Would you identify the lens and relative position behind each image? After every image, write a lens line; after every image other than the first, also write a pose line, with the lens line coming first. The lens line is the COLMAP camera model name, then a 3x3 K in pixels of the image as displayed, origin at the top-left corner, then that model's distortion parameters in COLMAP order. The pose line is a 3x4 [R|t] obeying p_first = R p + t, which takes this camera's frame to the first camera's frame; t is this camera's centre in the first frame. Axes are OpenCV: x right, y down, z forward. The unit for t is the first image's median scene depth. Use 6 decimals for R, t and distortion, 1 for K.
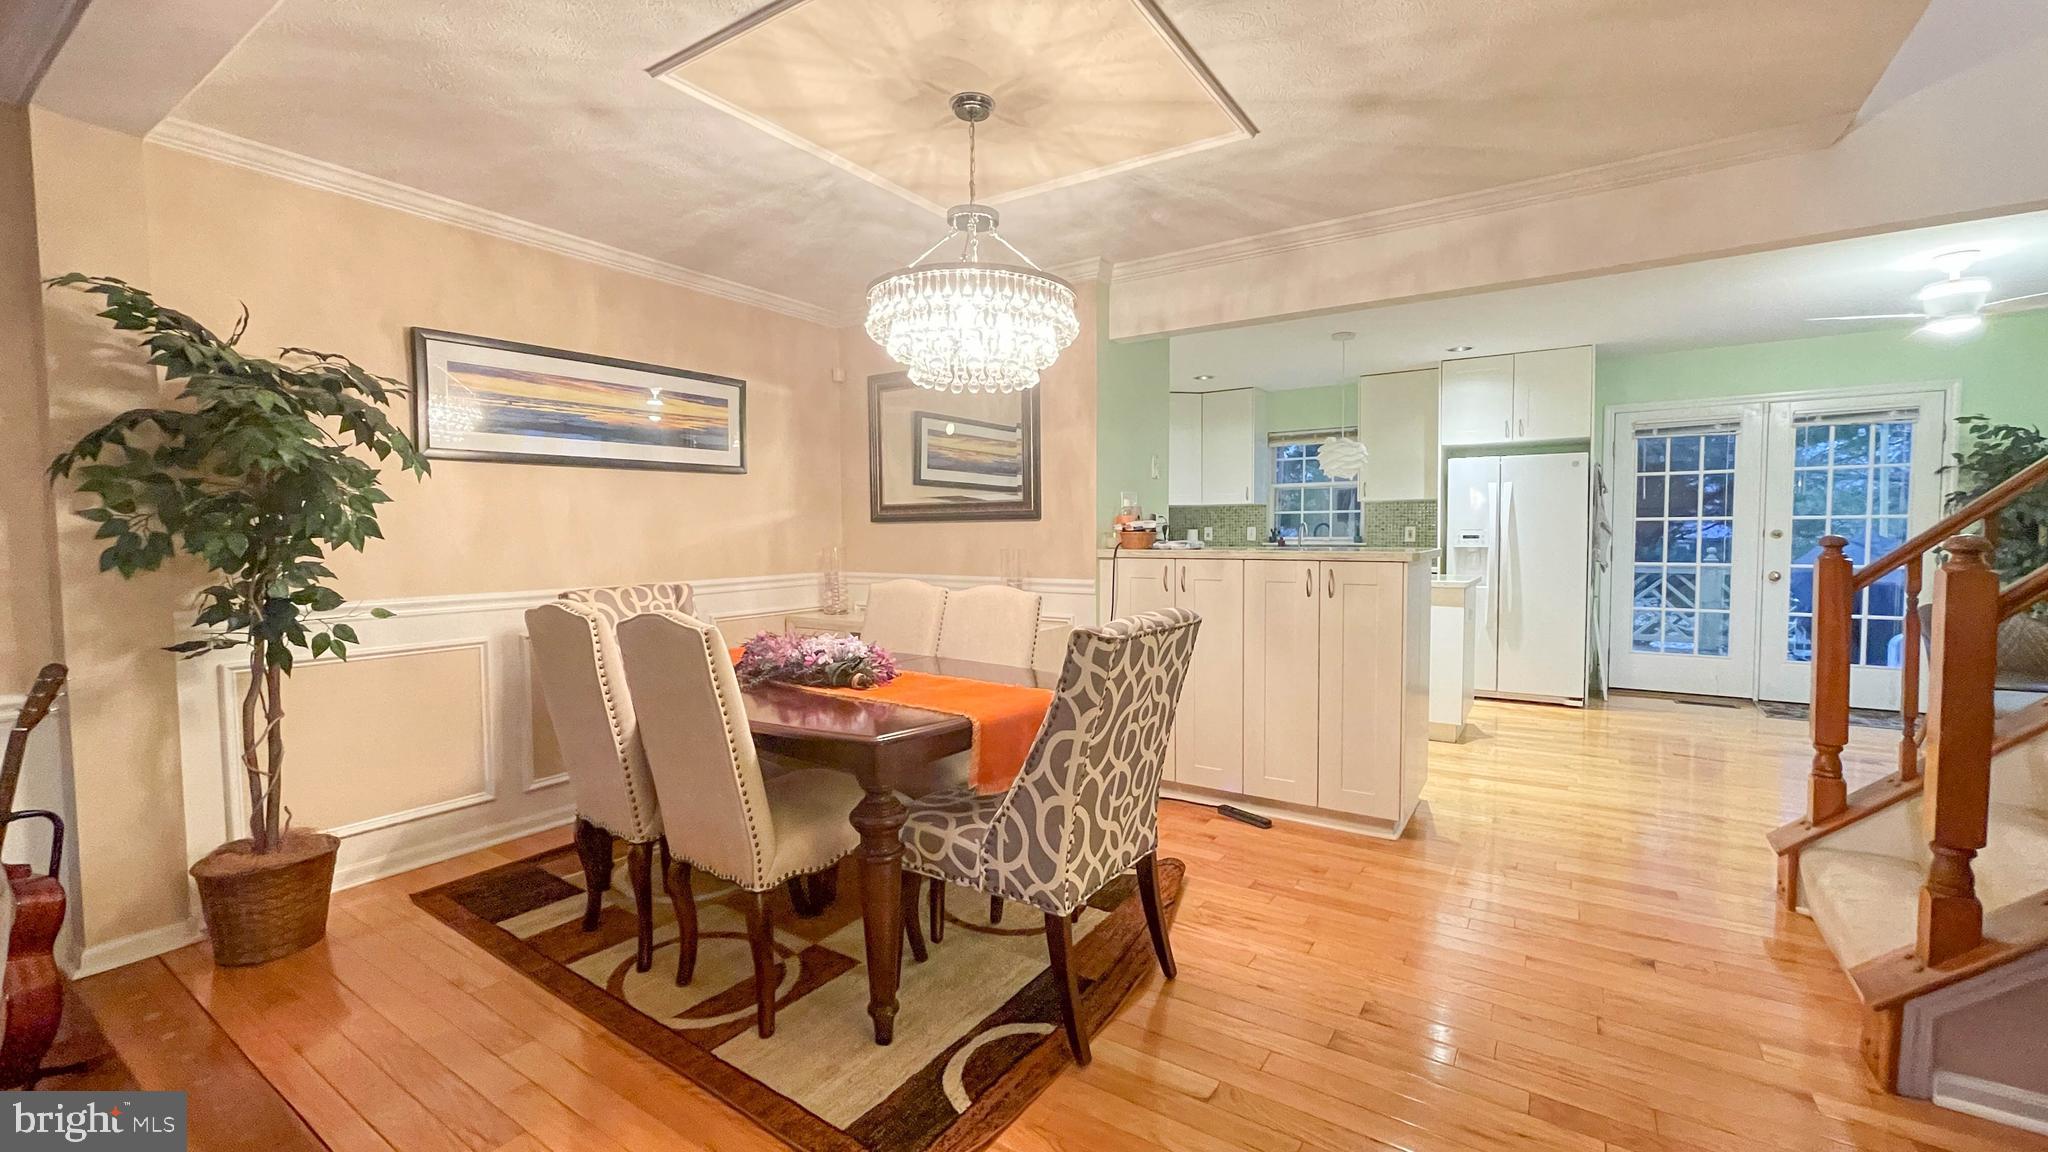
lens RADIAL K [[823.5, 0, 1022.4], [0, 823.5, 570.8], [0, 0, 1]] dist [0.000185, 0.000282]
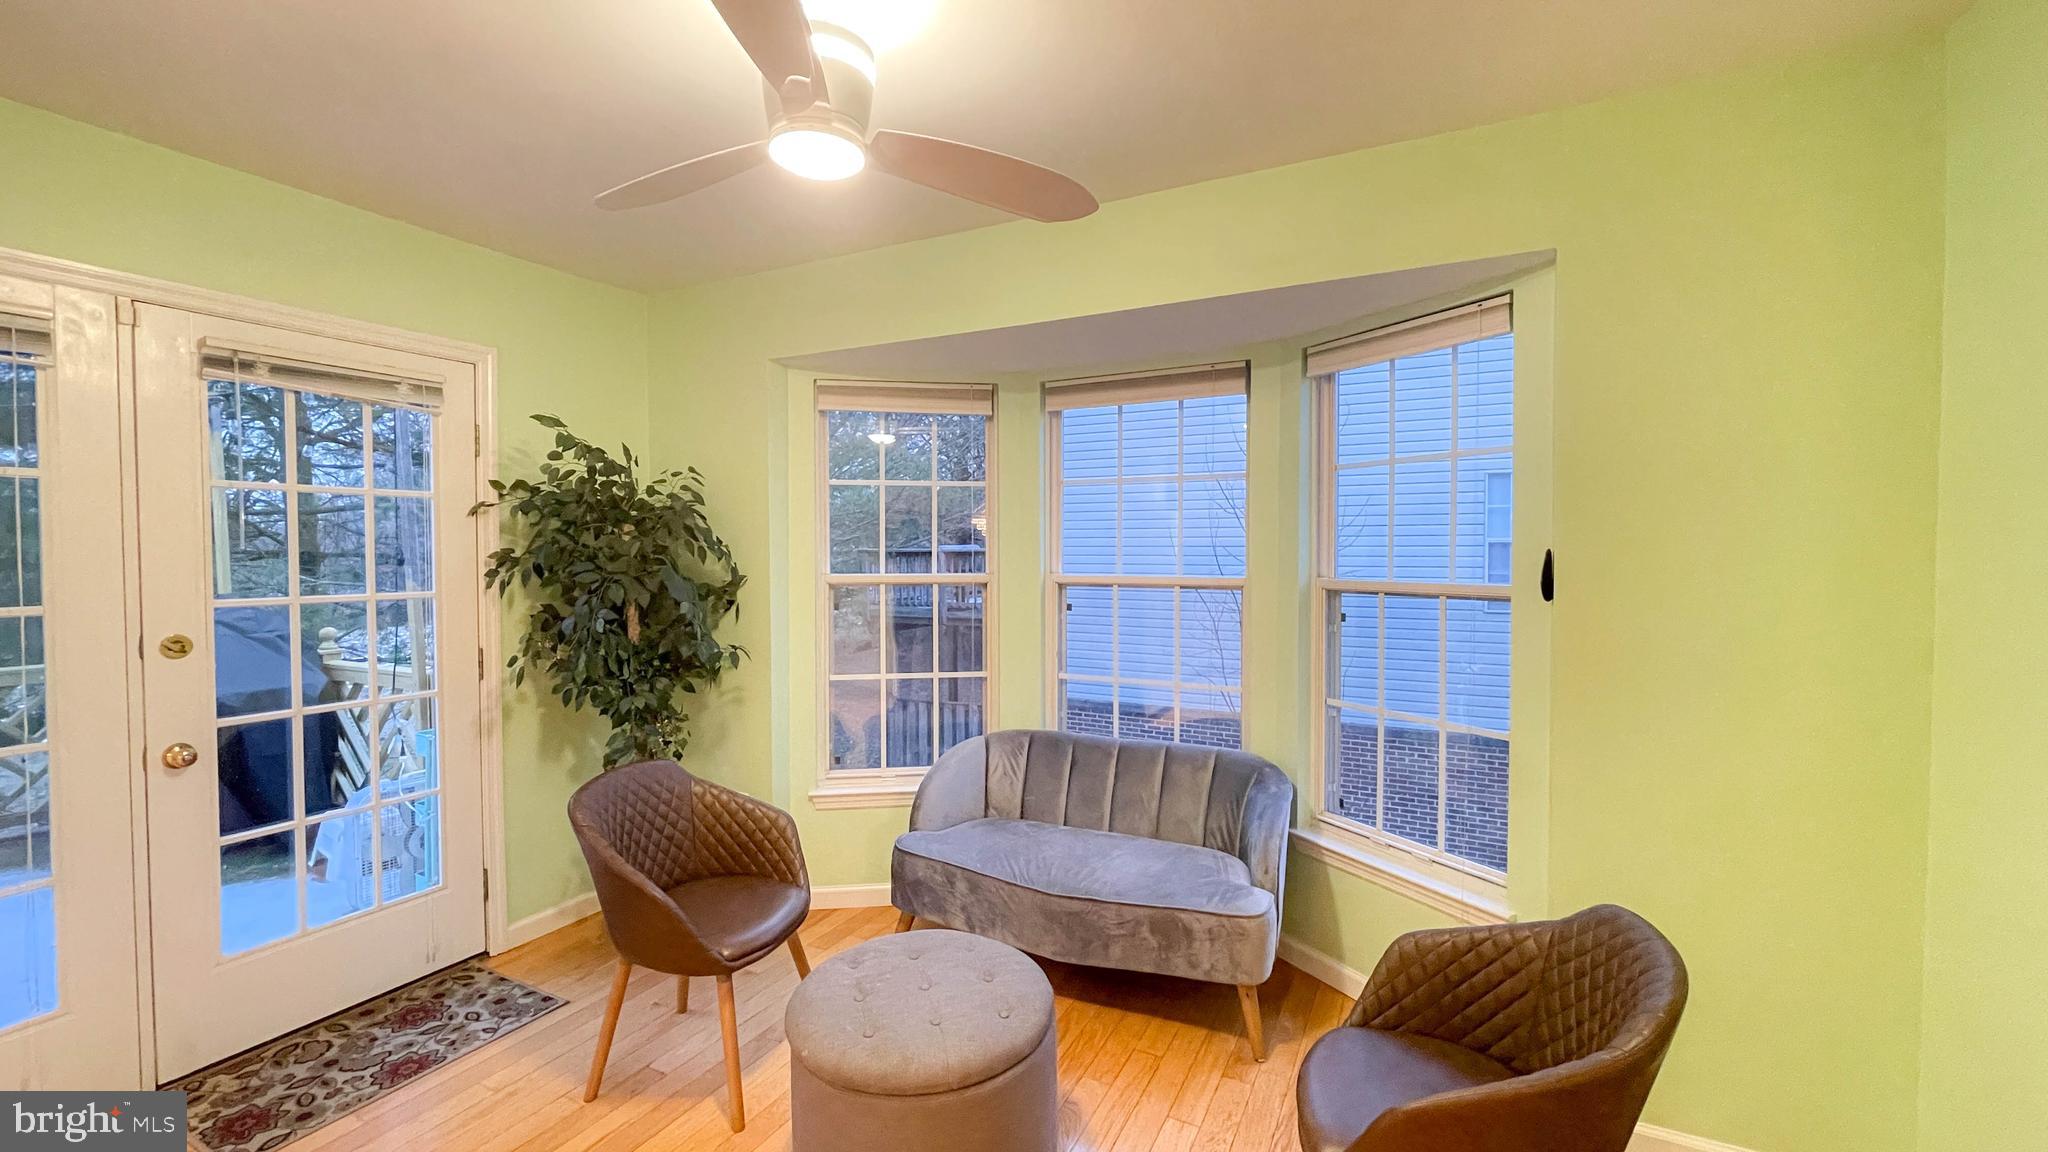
lens RADIAL K [[823.5, 0, 1022.4], [0, 823.5, 570.8], [0, 0, 1]] dist [0.000185, 0.000282]
pose [[-0.102719, -0.018367, 0.994541, 1.301404], [0.050993, 0.998418, 0.023705, -0.183986], [-0.993403, 0.053150, -0.101619, 1.706057]]
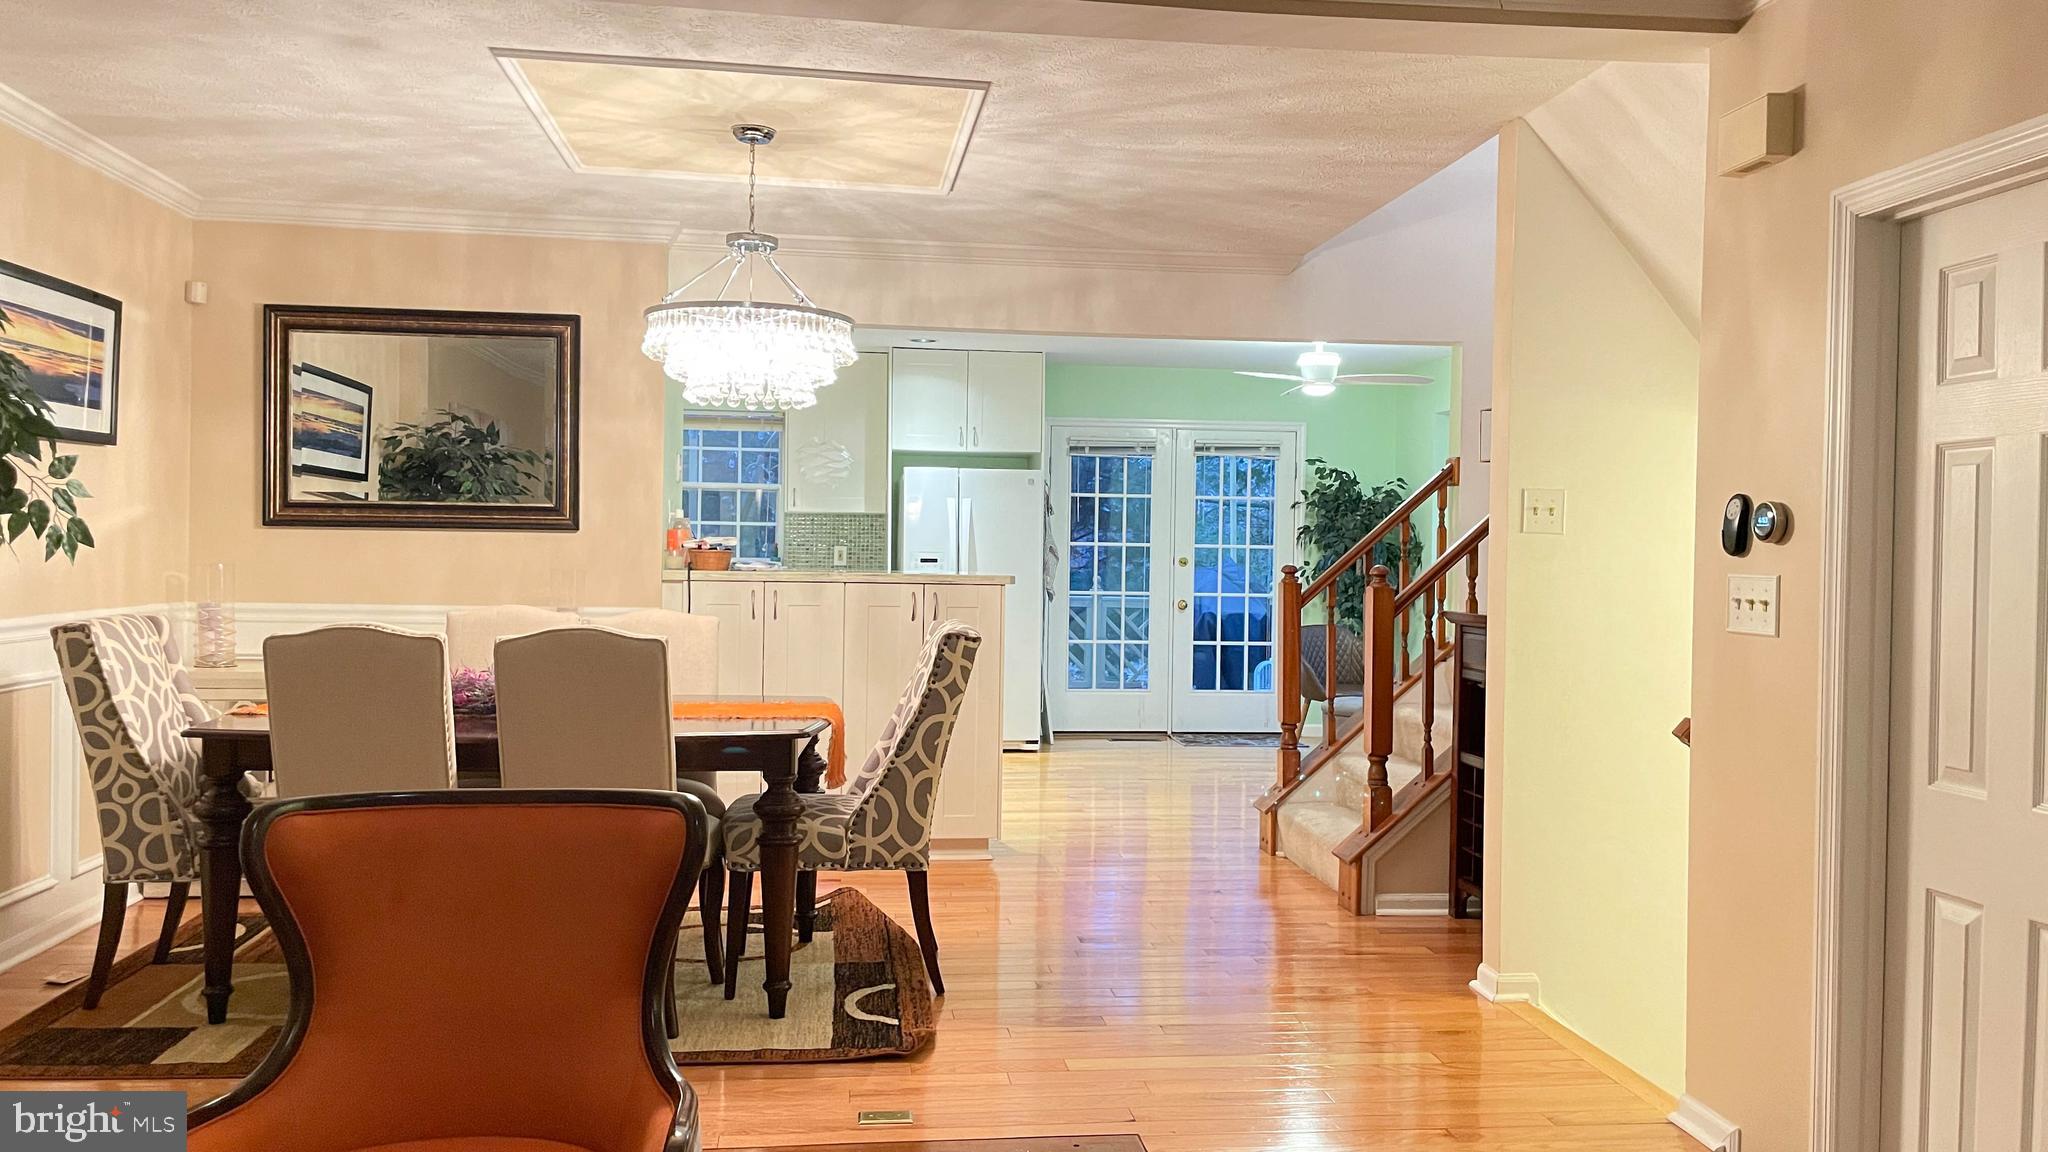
lens RADIAL K [[1548.7, 0, 993.5], [0, 1548.7, 569.3], [0, 0, 1]] dist [0.058010, 0.000275]
pose [[0.766062, 0.010017, 0.642688, -1.208734], [0.010207, 0.999563, -0.027746, 0.036029], [-0.642685, 0.027815, 0.765625, -0.738833]]
